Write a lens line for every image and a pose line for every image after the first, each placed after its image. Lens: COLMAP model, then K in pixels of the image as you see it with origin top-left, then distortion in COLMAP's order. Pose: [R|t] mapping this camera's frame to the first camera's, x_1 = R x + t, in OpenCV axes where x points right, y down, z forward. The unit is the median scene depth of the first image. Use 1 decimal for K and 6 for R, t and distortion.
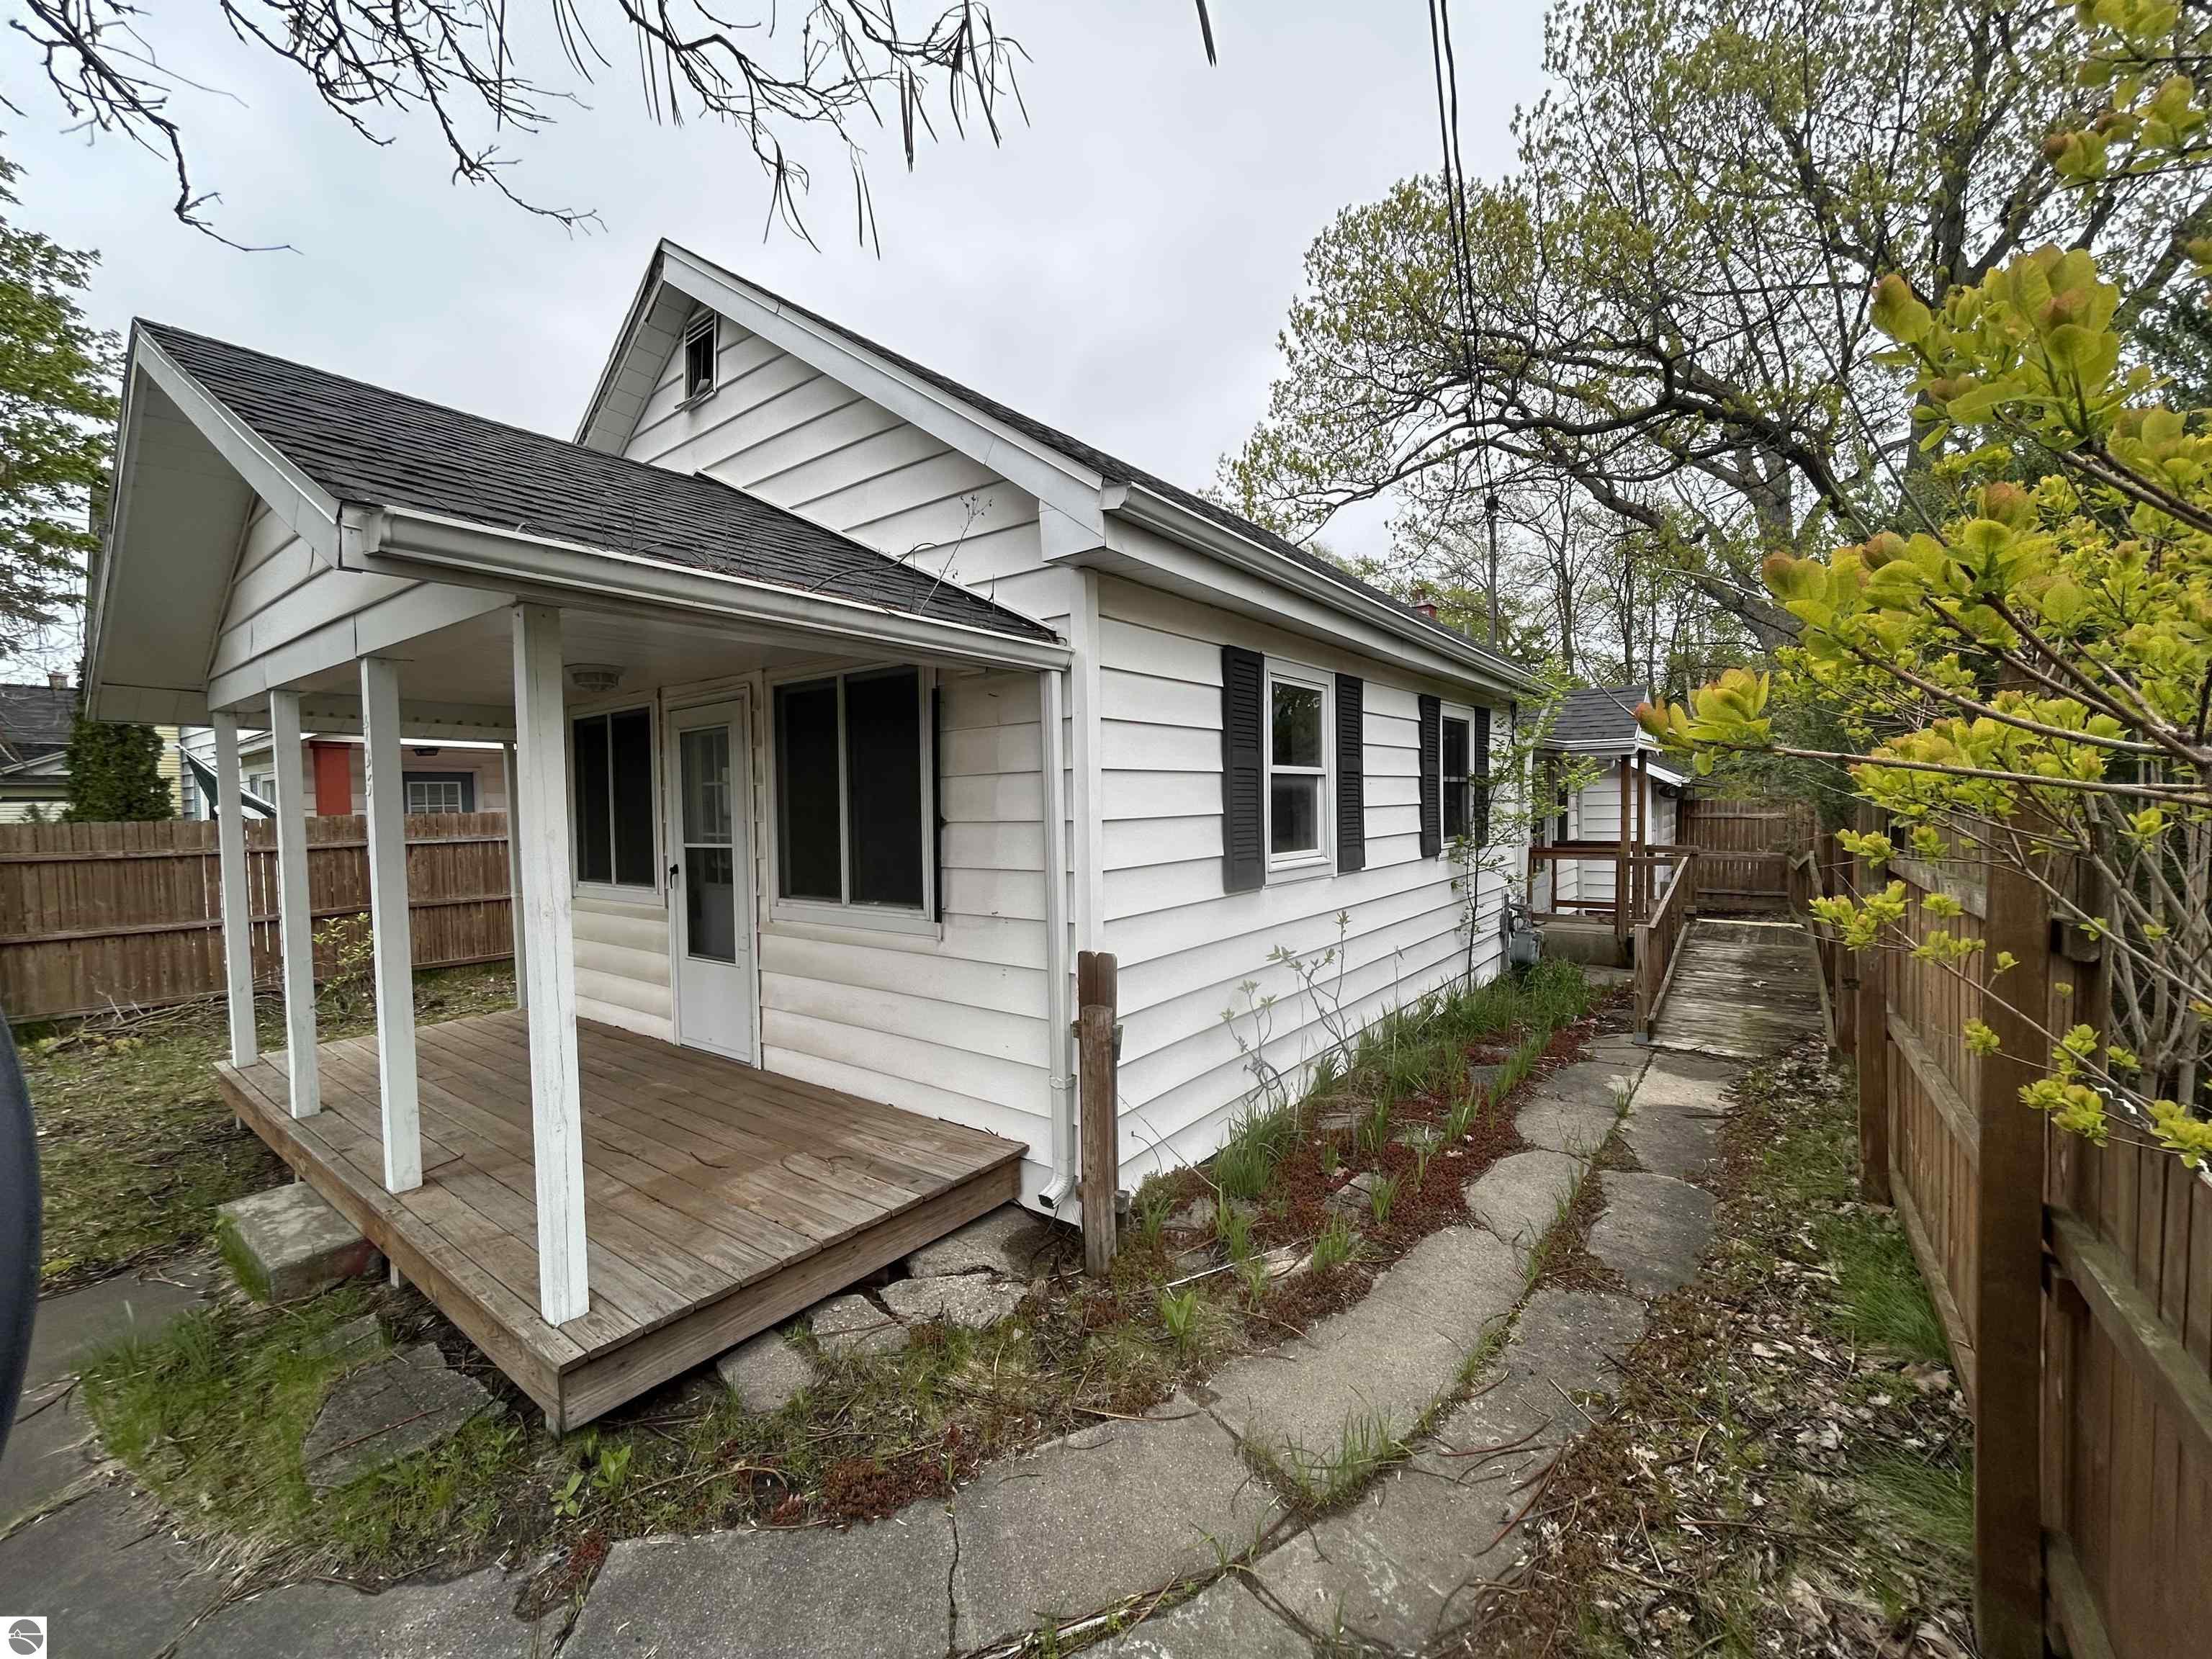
lens RADIAL K [[898.0, 0, 1106.0], [0, 898.0, 829.5], [0, 0, 1]] dist [0.001738, 0.000129]
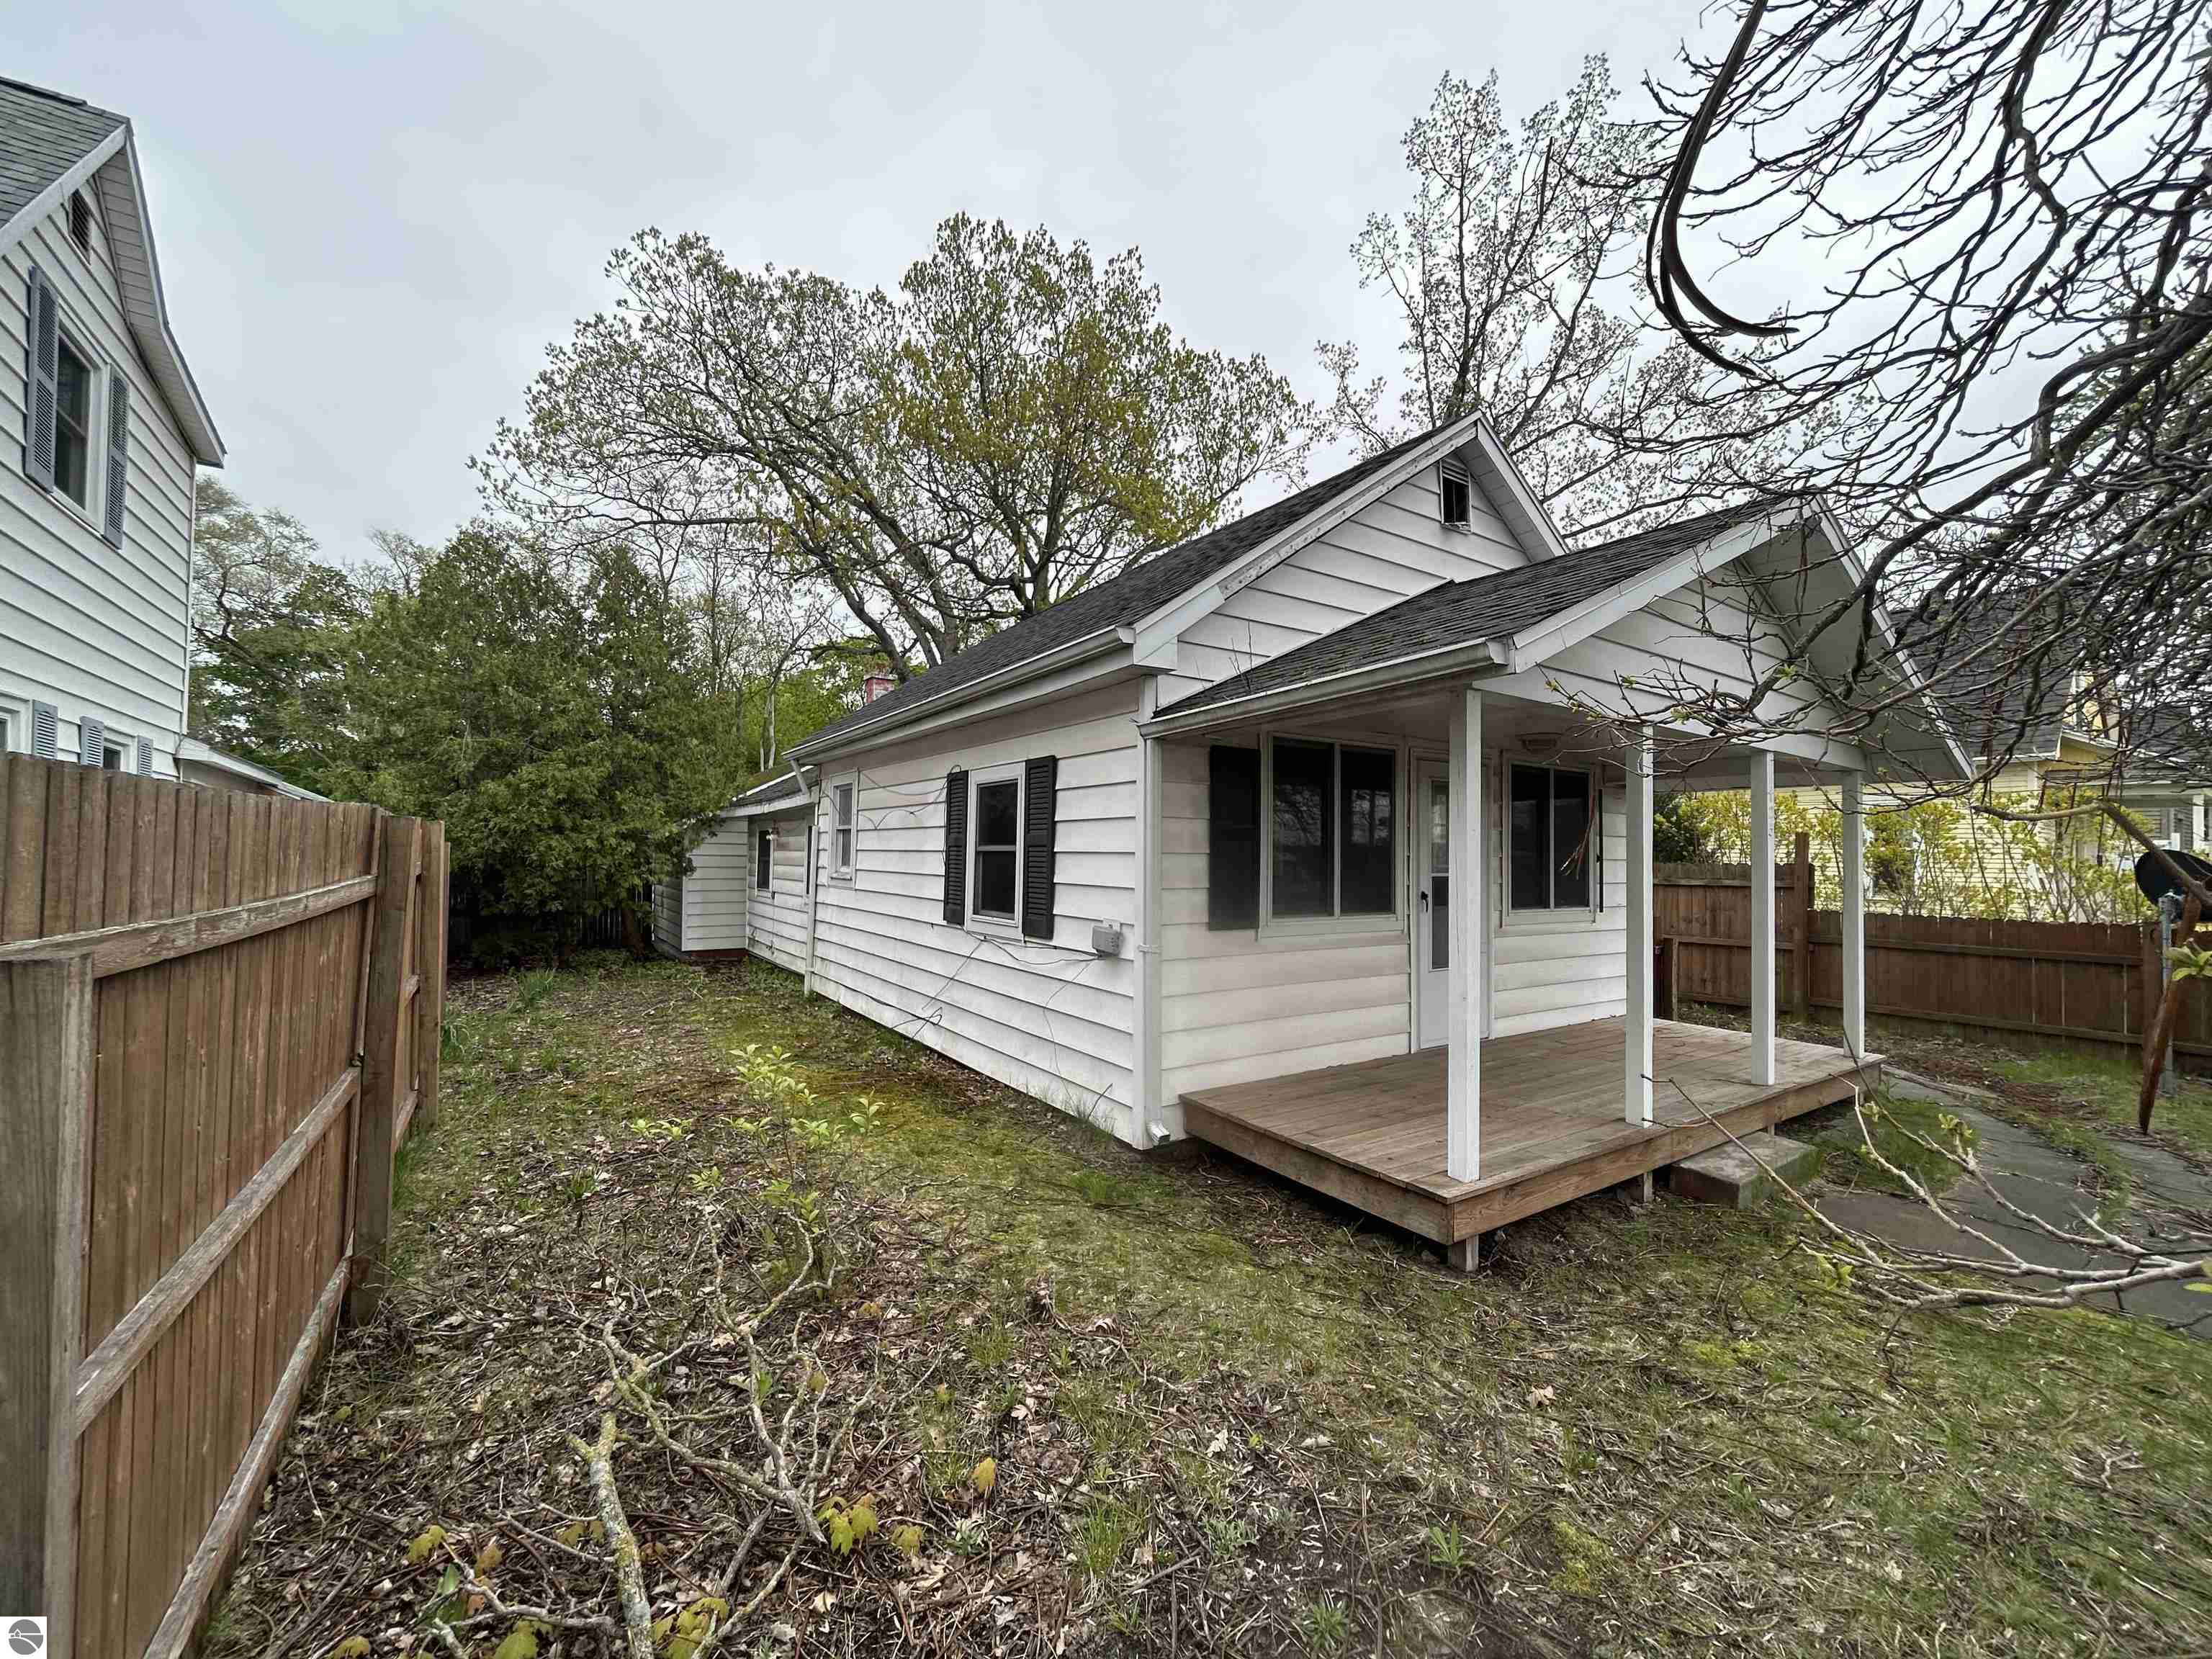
lens RADIAL K [[898.0, 0, 1106.0], [0, 898.0, 829.5], [0, 0, 1]] dist [0.001738, 0.000129]
pose [[0.341223, 0.053208, 0.938475, -2.068237], [0.012318, 0.998058, -0.061065, 0.030181], [-0.939902, 0.032397, 0.339904, 1.191862]]
